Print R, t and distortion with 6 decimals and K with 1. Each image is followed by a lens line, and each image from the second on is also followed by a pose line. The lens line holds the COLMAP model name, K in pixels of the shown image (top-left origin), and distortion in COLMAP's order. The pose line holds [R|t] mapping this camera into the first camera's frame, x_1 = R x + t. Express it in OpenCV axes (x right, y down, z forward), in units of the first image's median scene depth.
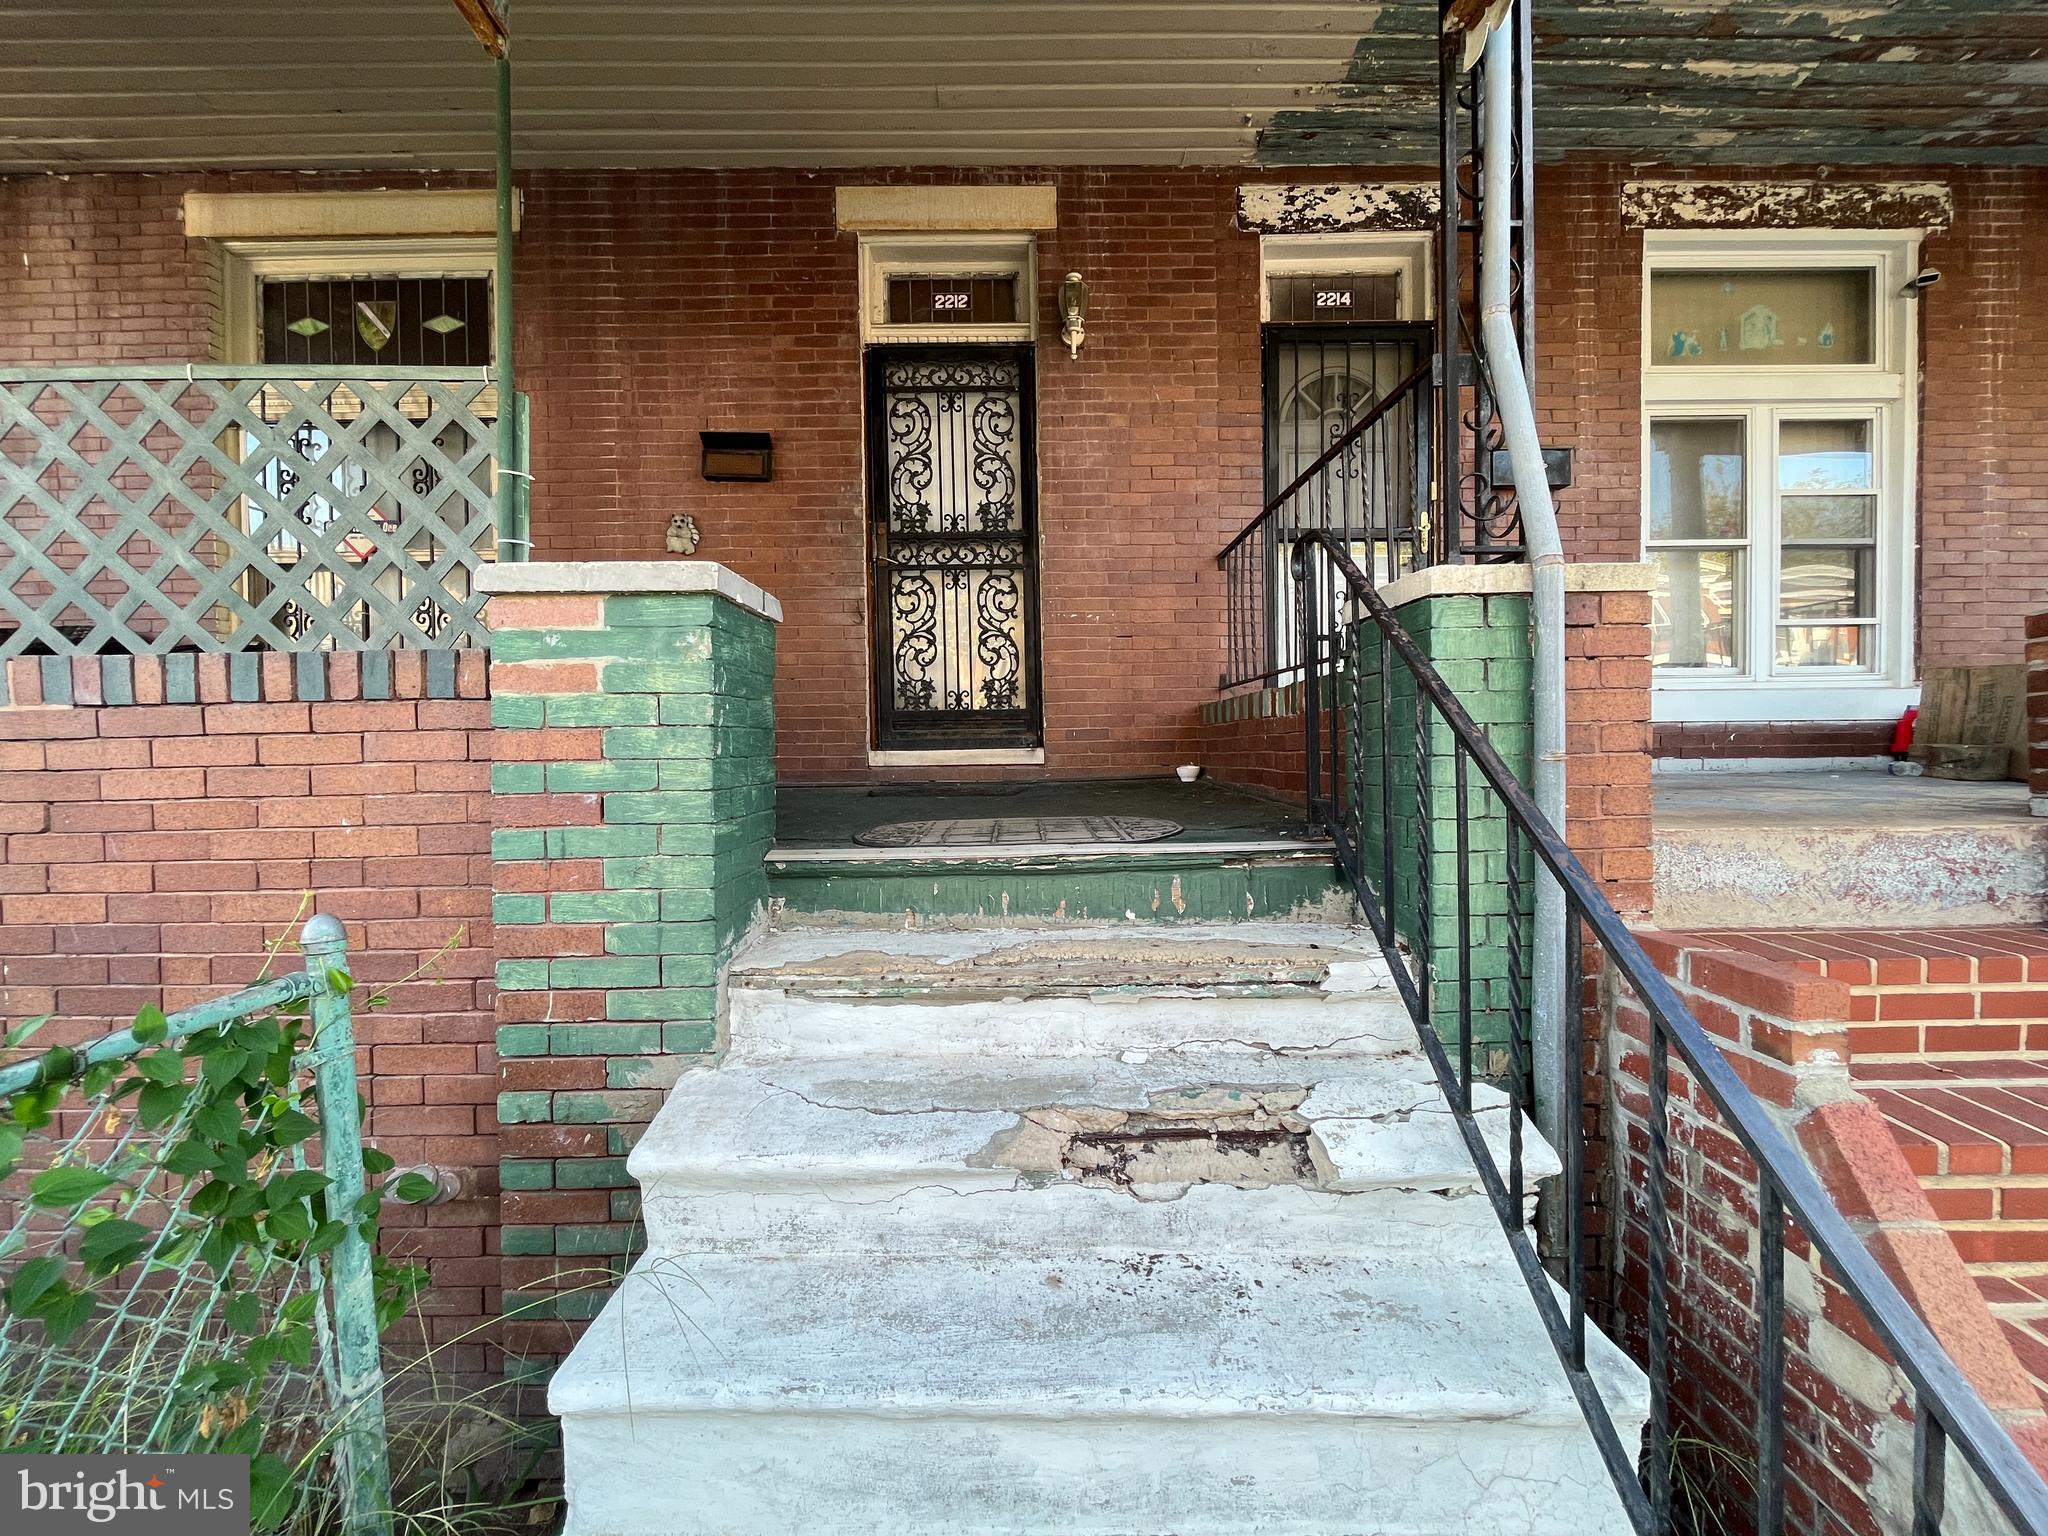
lens RADIAL K [[822.0, 0, 1031.7], [0, 822.0, 762.9], [0, 0, 1]] dist [-0.000522, -0.000975]
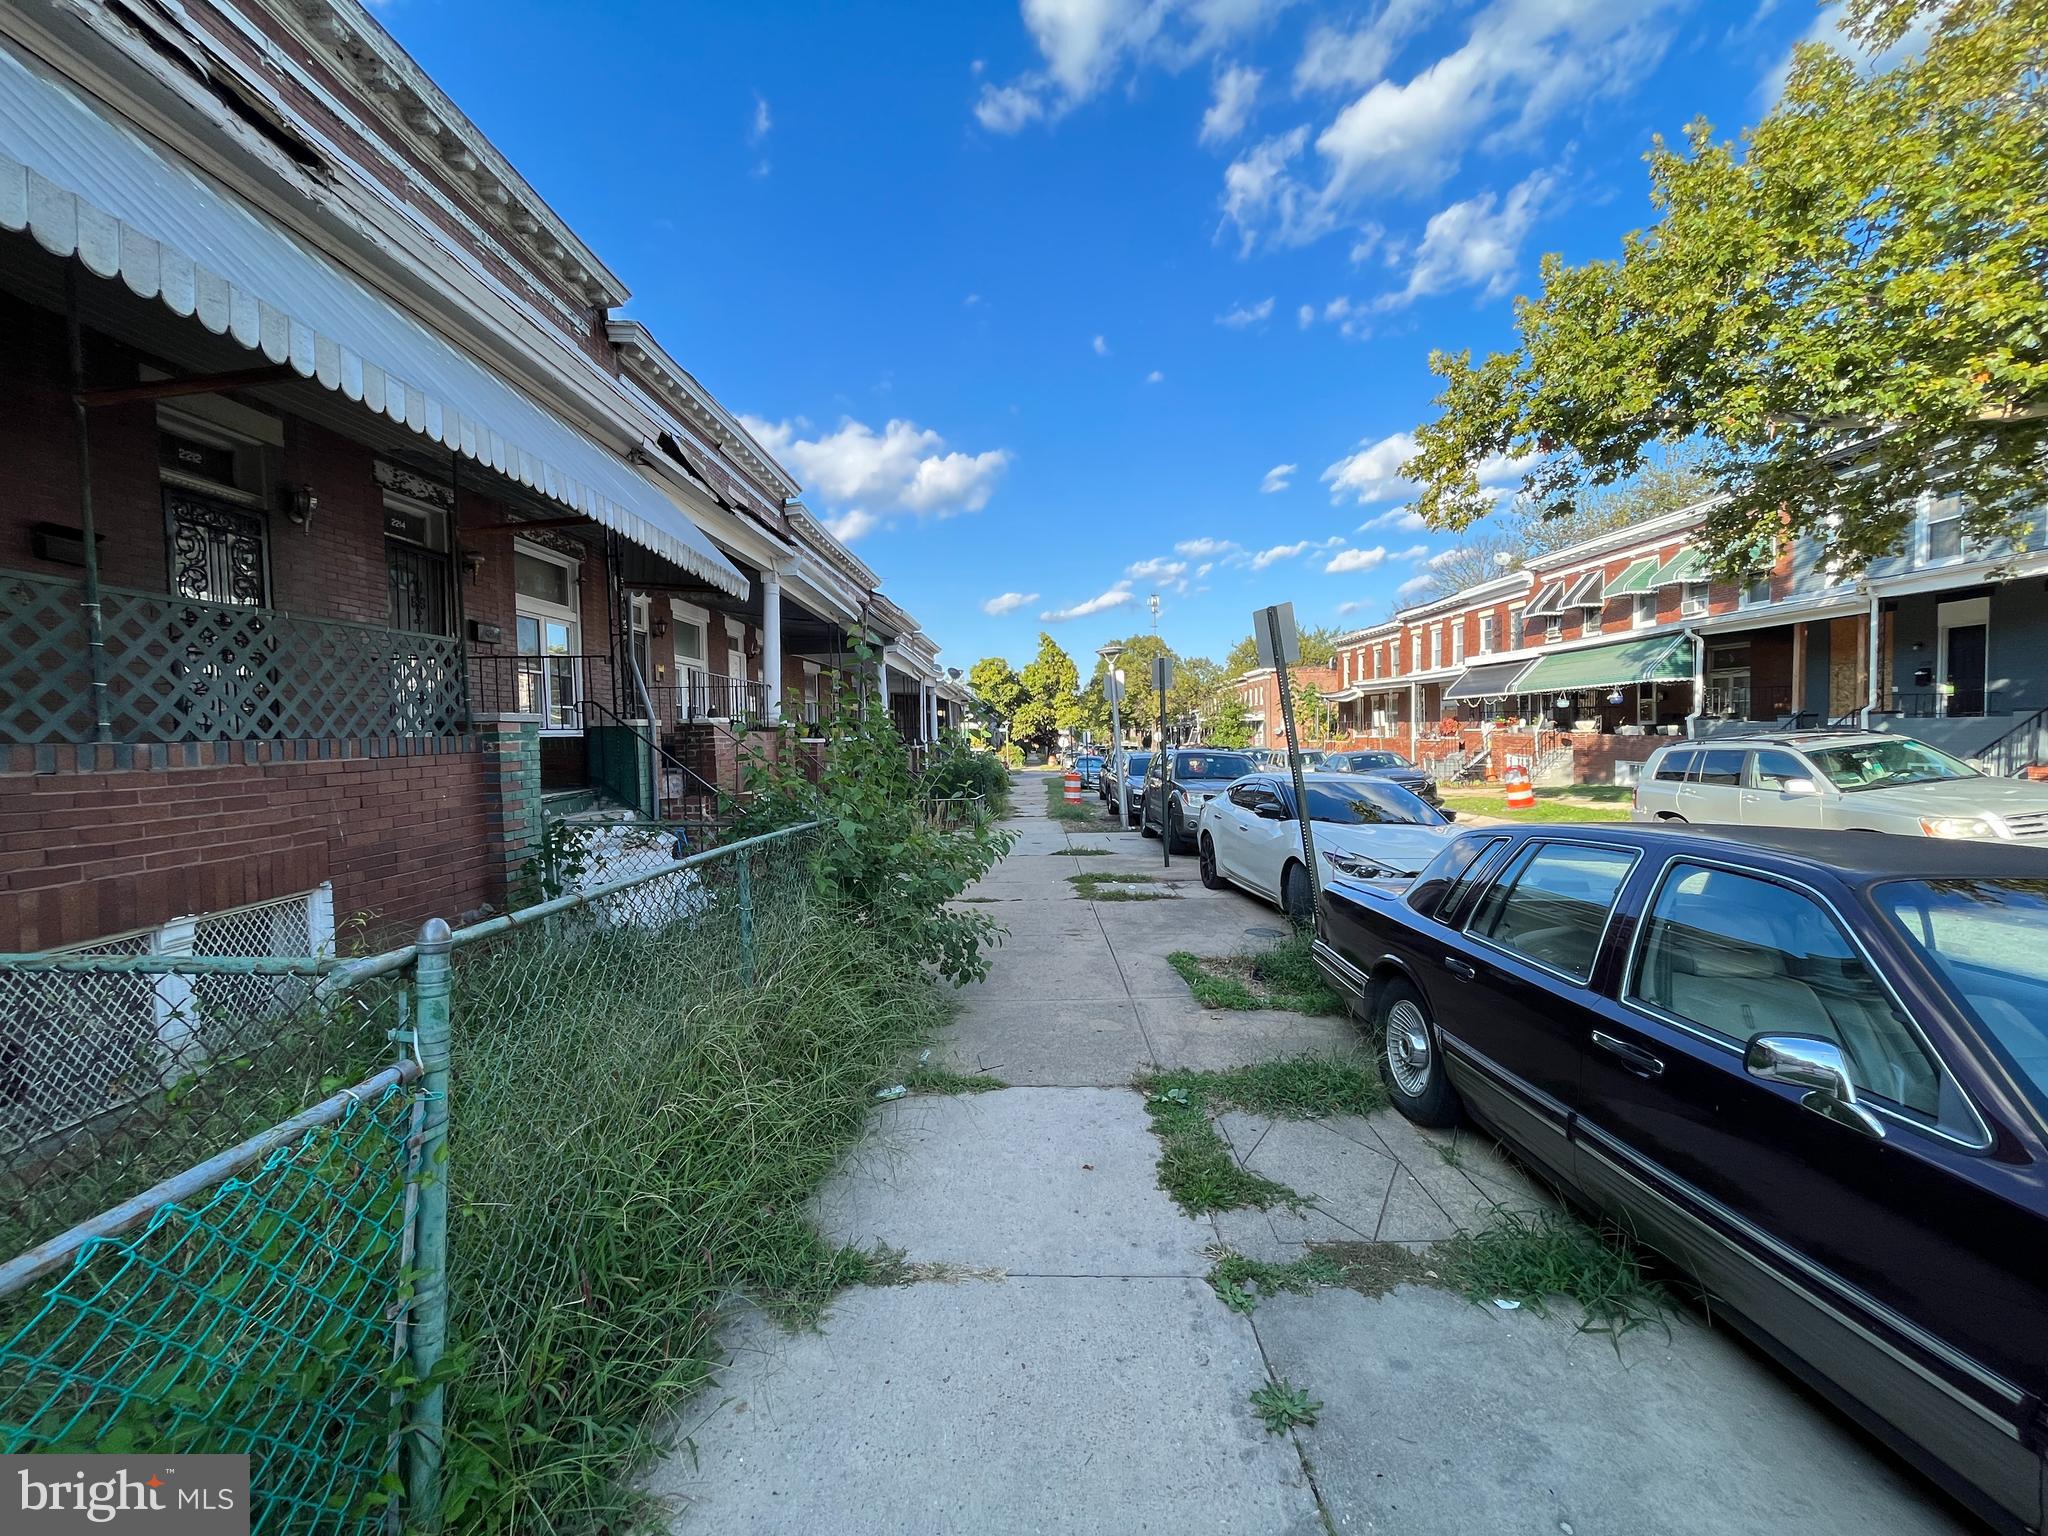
lens RADIAL K [[822.0, 0, 1022.8], [0, 822.0, 763.1], [0, 0, 1]] dist [-0.000522, -0.000975]
pose [[0.019727, -0.029477, 0.999371, -1.560810], [0.036877, 0.998907, 0.028736, -0.022147], [-0.999125, 0.036287, 0.020793, -0.461332]]
